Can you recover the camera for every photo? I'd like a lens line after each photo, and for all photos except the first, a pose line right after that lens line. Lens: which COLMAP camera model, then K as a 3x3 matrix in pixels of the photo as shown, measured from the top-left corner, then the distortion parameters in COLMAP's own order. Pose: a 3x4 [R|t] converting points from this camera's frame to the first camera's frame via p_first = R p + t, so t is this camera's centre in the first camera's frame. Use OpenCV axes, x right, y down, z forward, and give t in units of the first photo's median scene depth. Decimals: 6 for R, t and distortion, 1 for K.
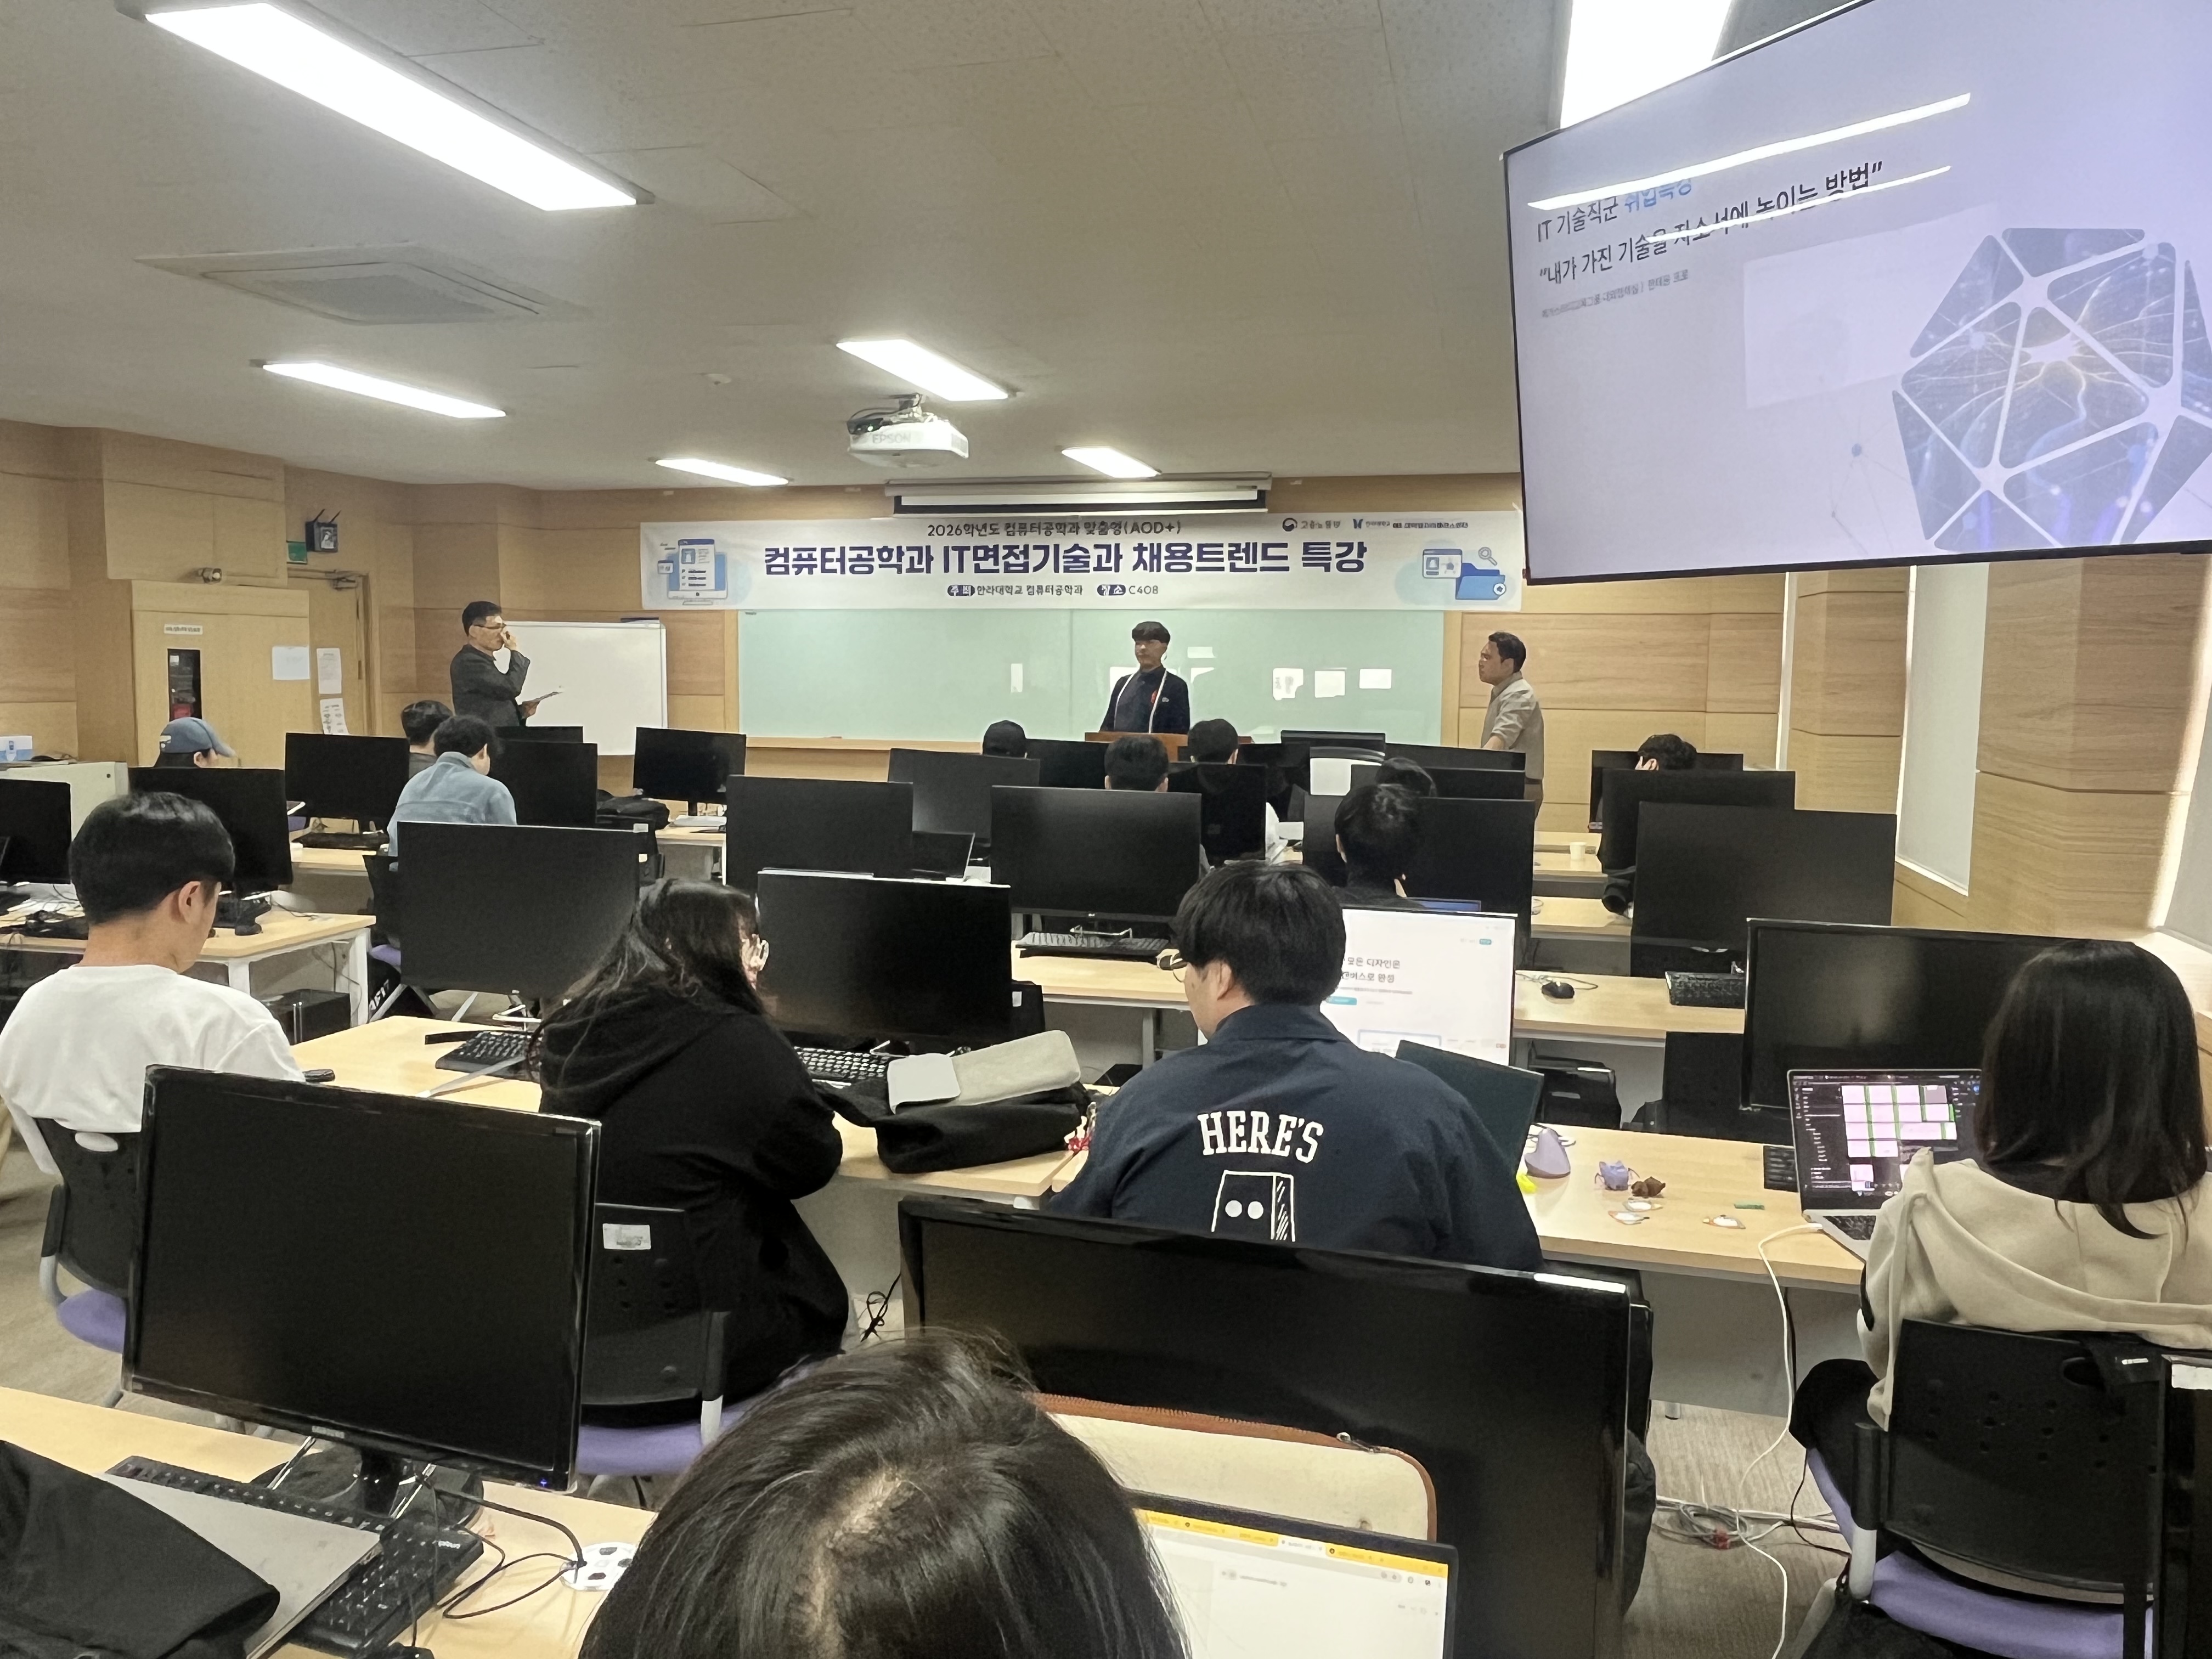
lens RADIAL K [[1574.2, 0, 1112.6], [0, 1574.2, 788.0], [0, 0, 1]] dist [-0.009587, 0.005638]
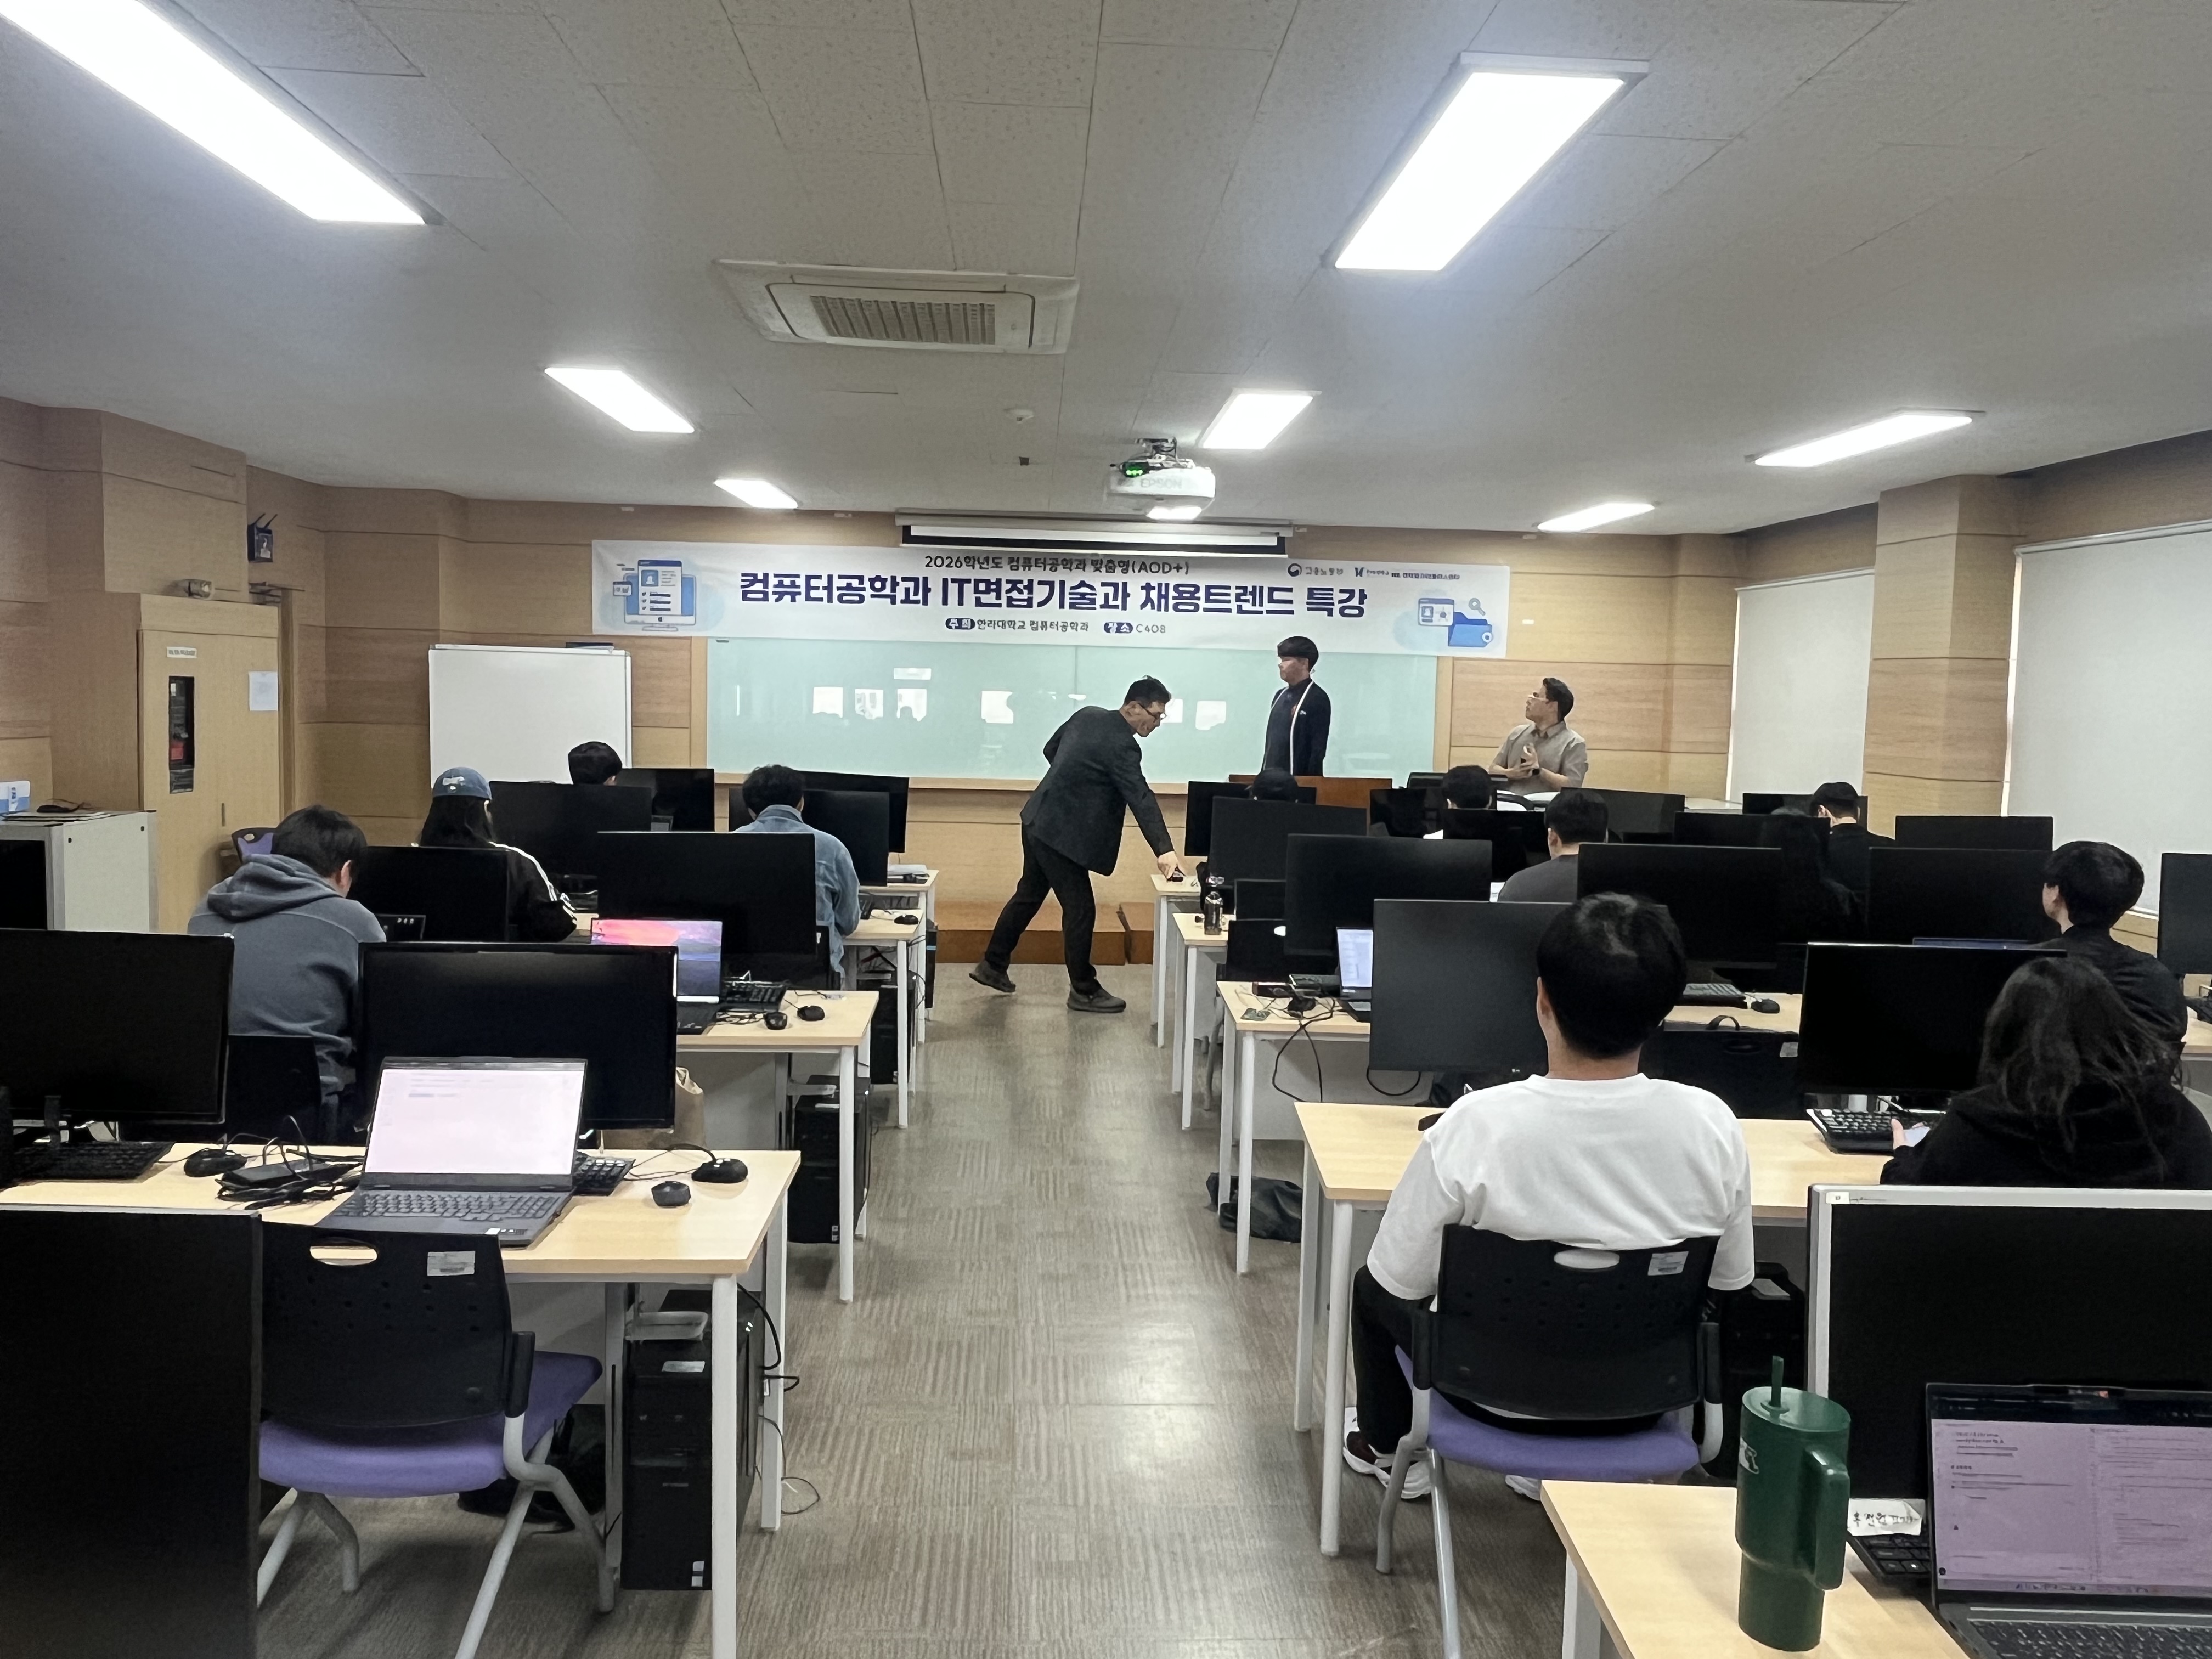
lens RADIAL K [[1574.2, 0, 1118.9], [0, 1574.2, 759.6], [0, 0, 1]] dist [-0.009587, 0.005638]
pose [[0.957620, 0.001194, 0.288034, -0.289662], [0.007417, 0.999558, -0.028802, -0.012536], [-0.287941, 0.029718, 0.957187, 0.039375]]
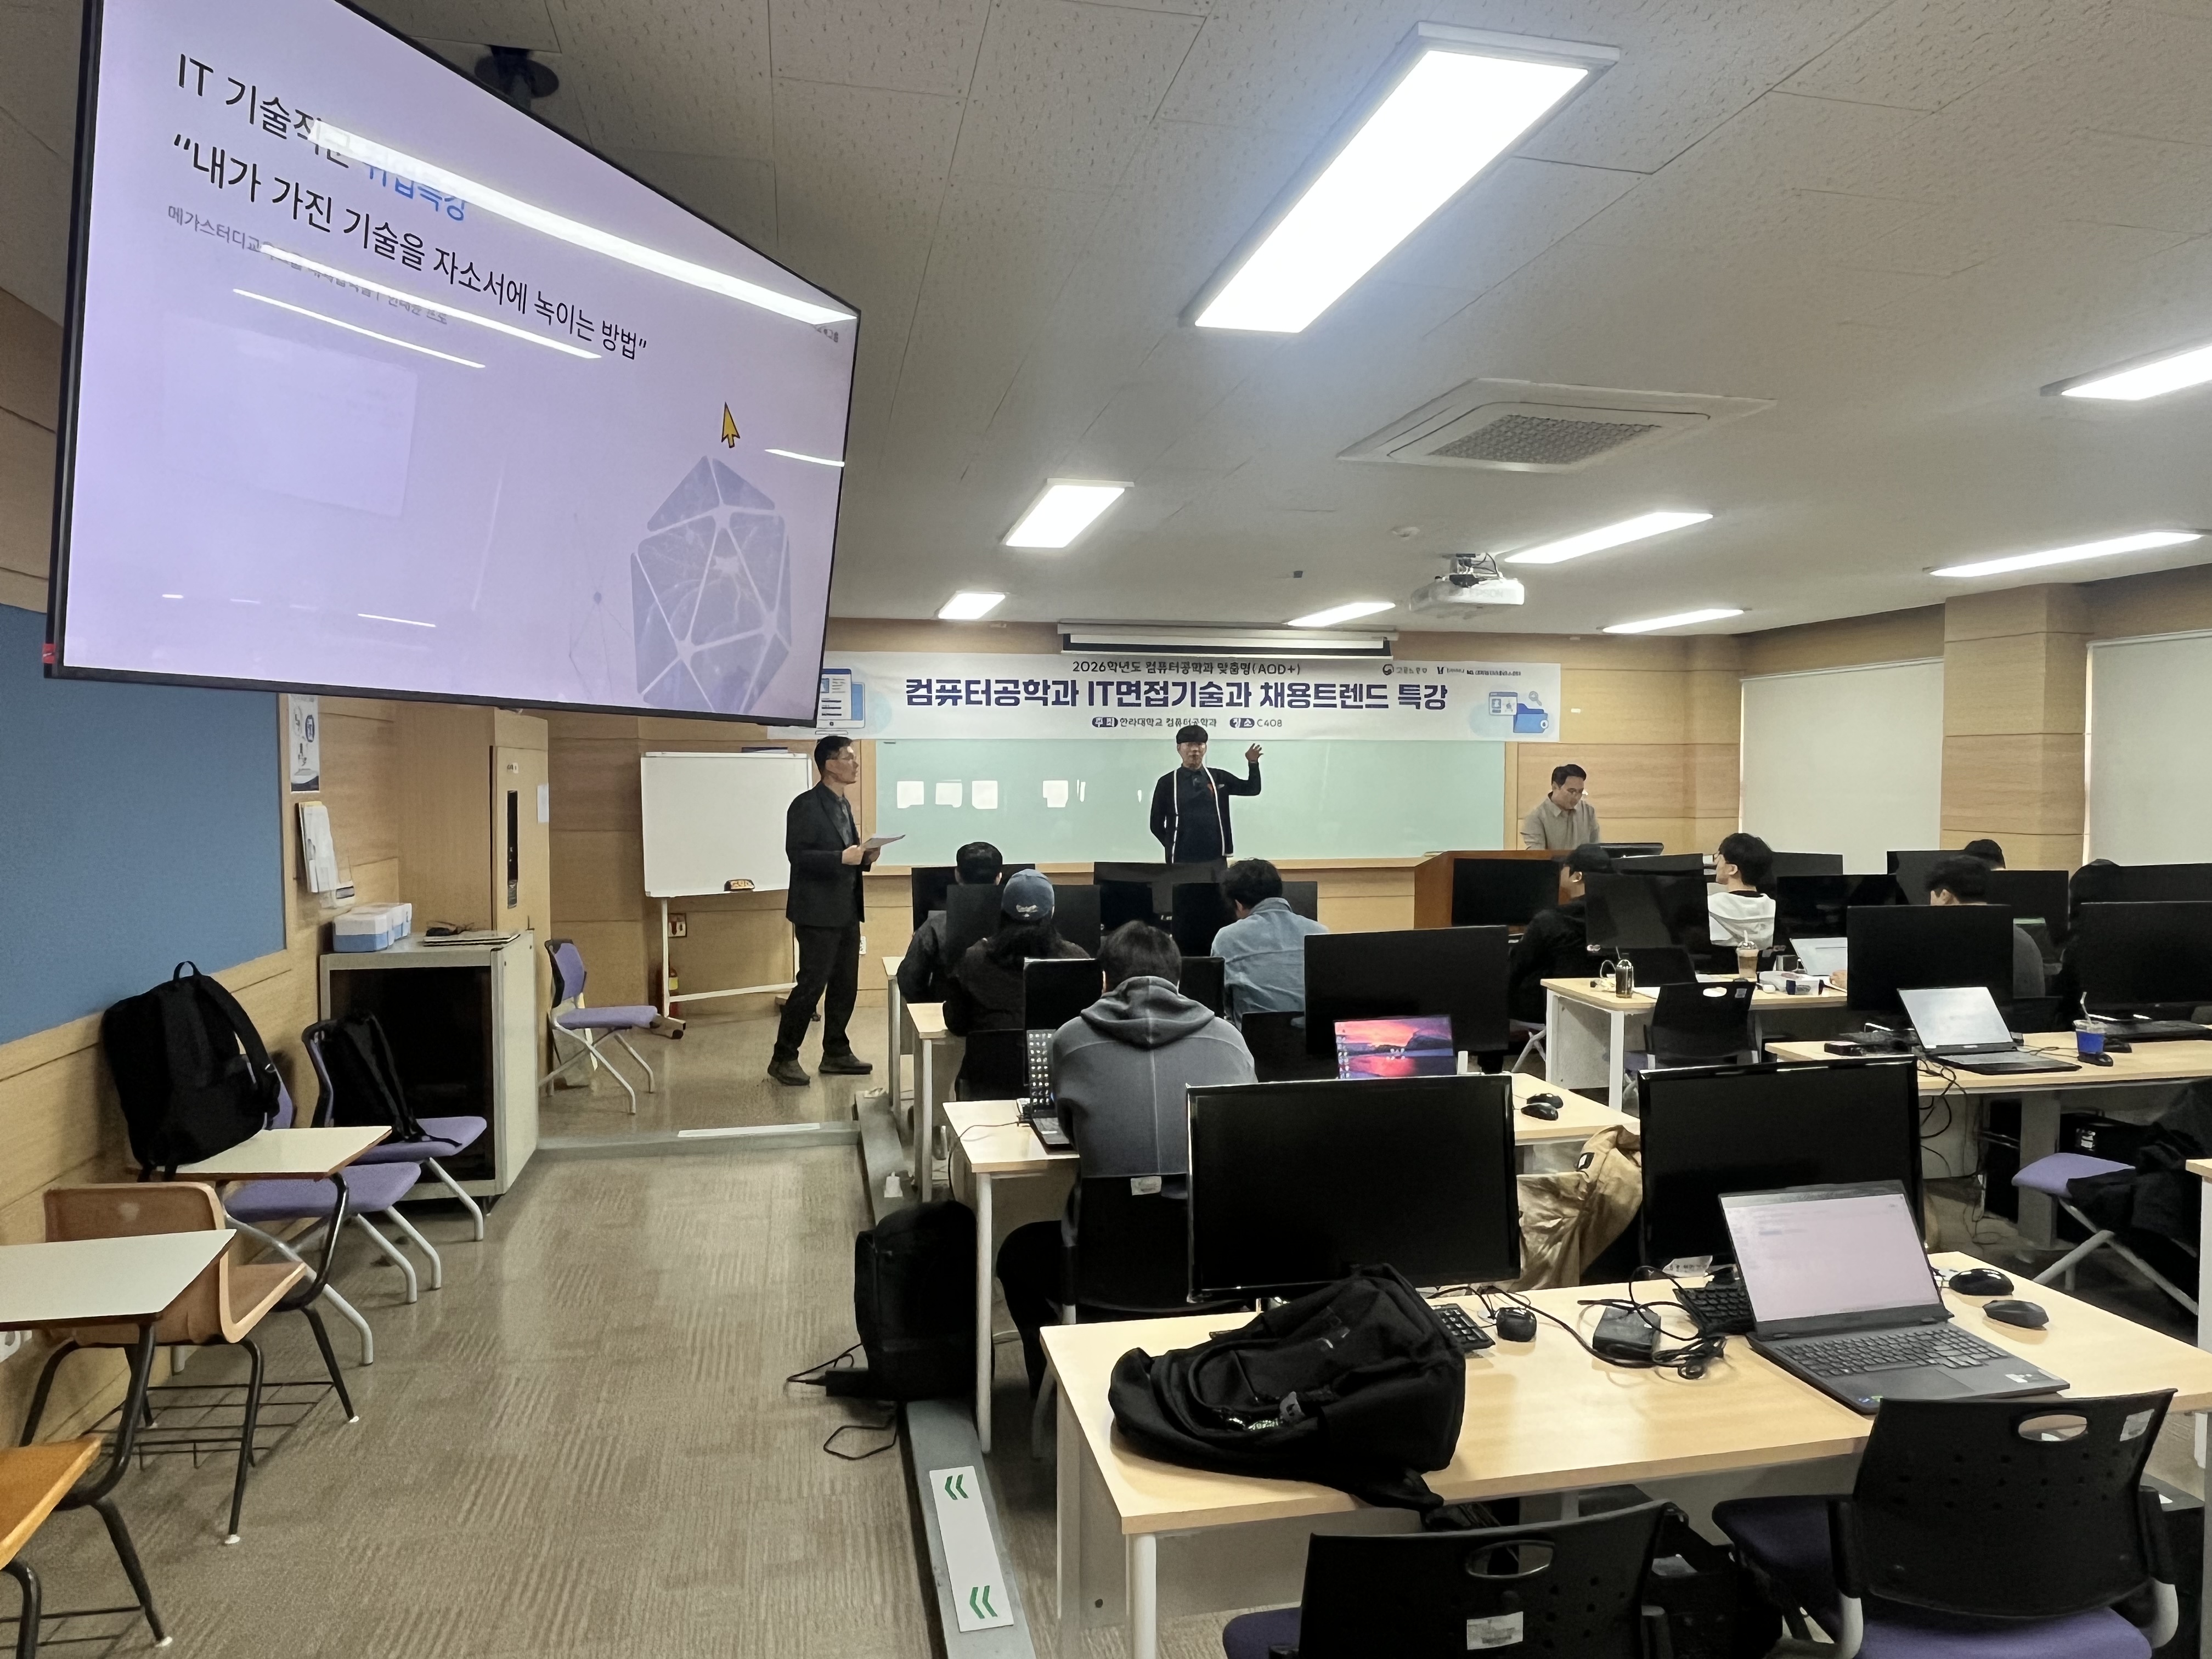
lens RADIAL K [[1351.5, 0, 1116.7], [0, 1351.5, 818.0], [0, 0, 1]] dist [-0.001539, -0.000074]
pose [[0.897096, -0.025780, 0.441083, -0.510994], [0.045845, 0.998339, -0.034892, -0.027813], [-0.439450, 0.051523, 0.896788, 0.171993]]
